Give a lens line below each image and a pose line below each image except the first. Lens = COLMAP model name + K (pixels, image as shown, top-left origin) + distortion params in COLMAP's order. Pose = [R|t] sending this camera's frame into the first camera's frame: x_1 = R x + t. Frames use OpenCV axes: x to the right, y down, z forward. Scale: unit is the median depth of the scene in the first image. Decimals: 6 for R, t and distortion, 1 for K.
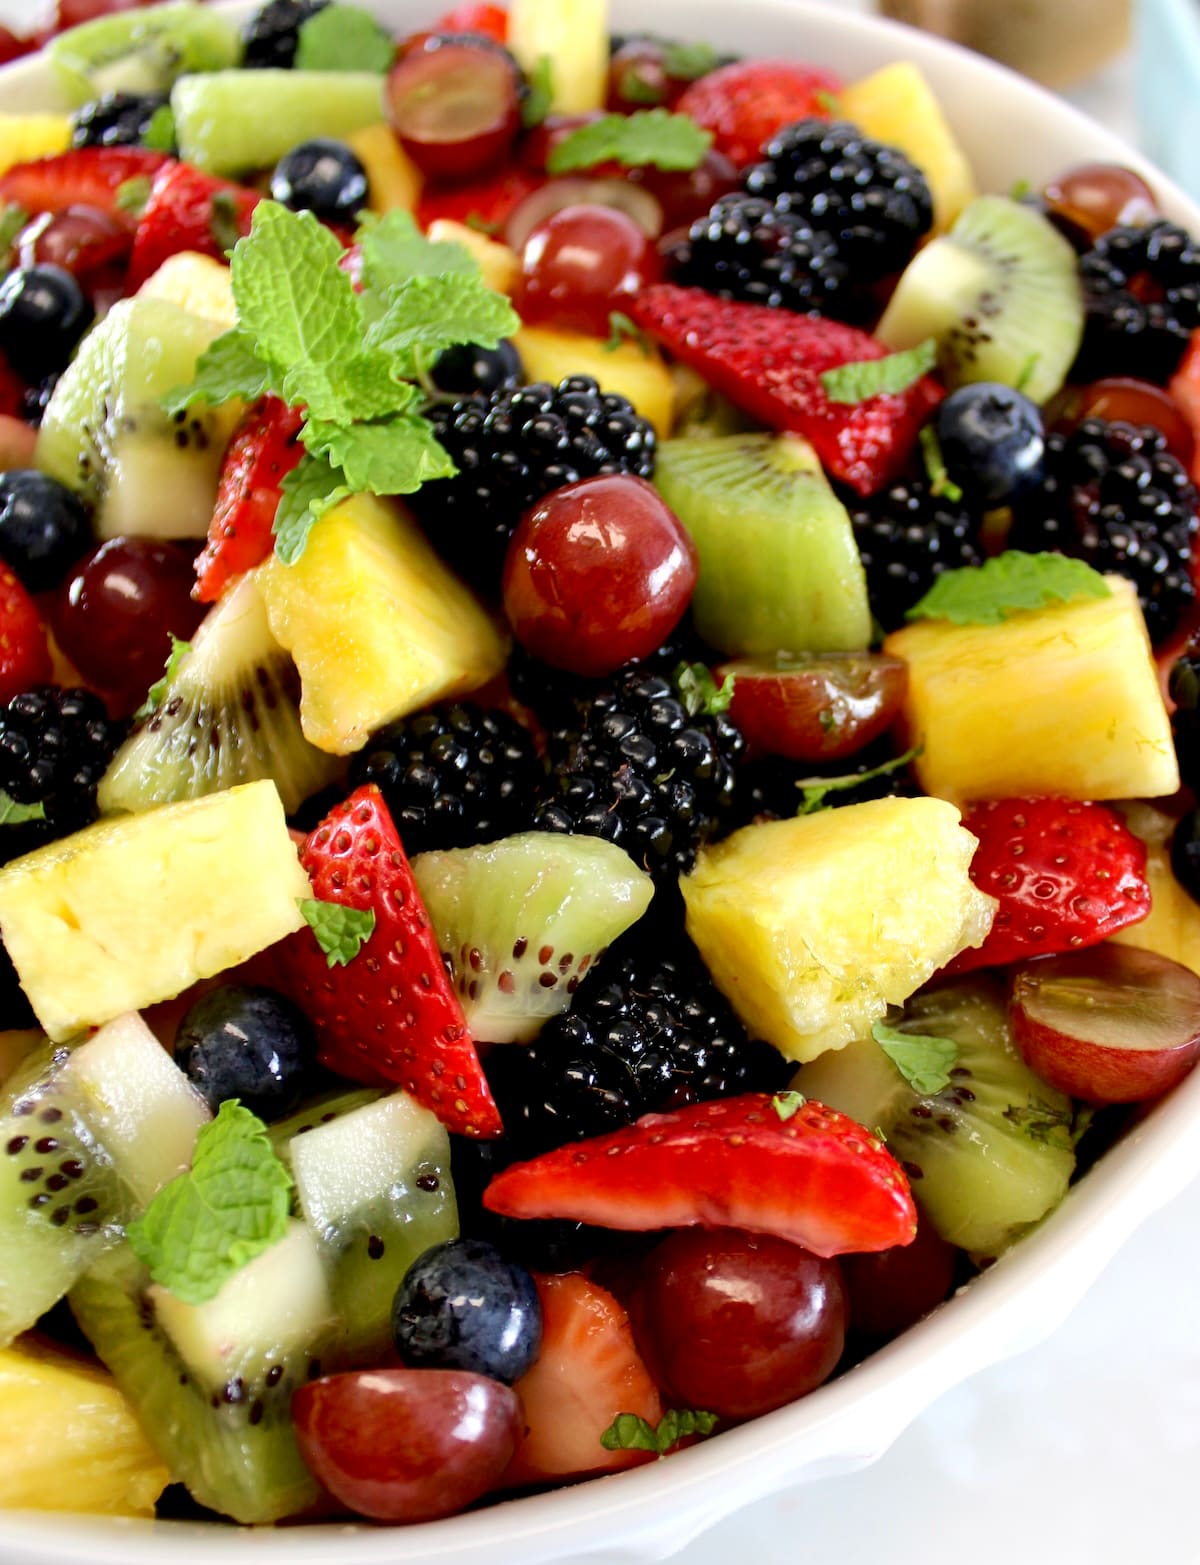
lens RADIAL K [[1632.5, 0, 651.1], [0, 1632.5, 782.7], [0, 0, 1]] dist [-0.140299, 0.006309]
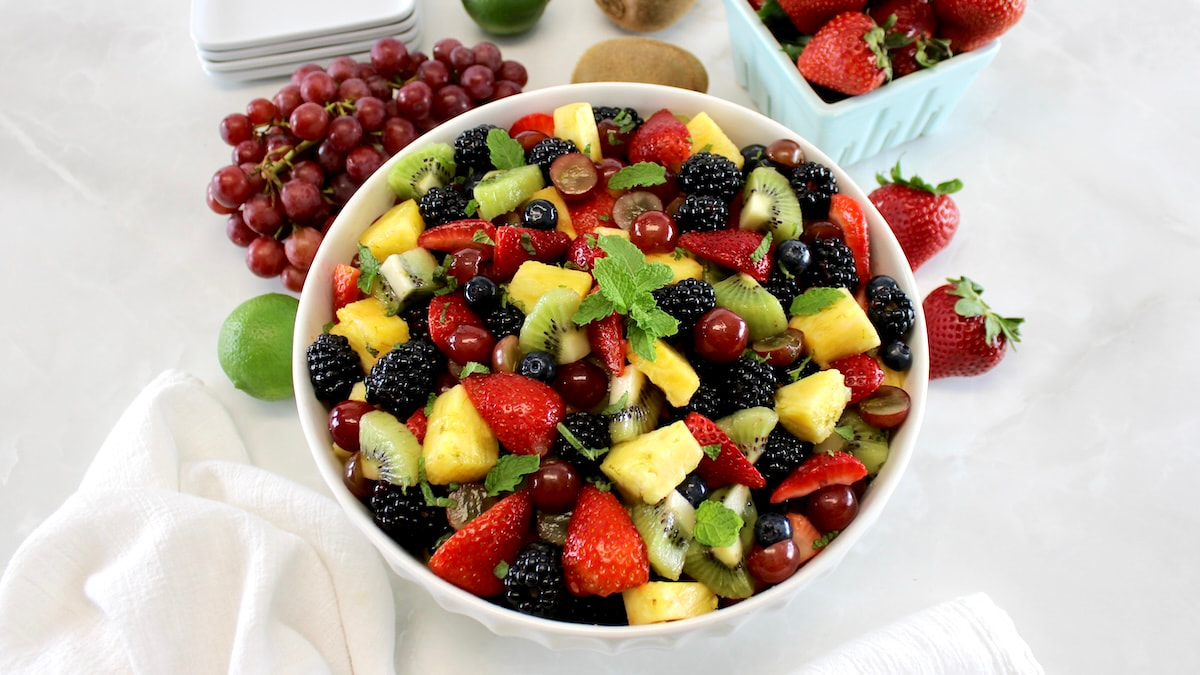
lens RADIAL K [[1101.1, 0, 600.0], [0, 1101.1, 337.5], [0, 0, 1]] dist [-0.149415, 0.004587]
pose [[0.923074, -0.312110, 0.224769, -0.913216], [0.293083, 0.949214, 0.114435, -0.528474], [-0.249070, -0.039756, 0.967669, -1.416161]]
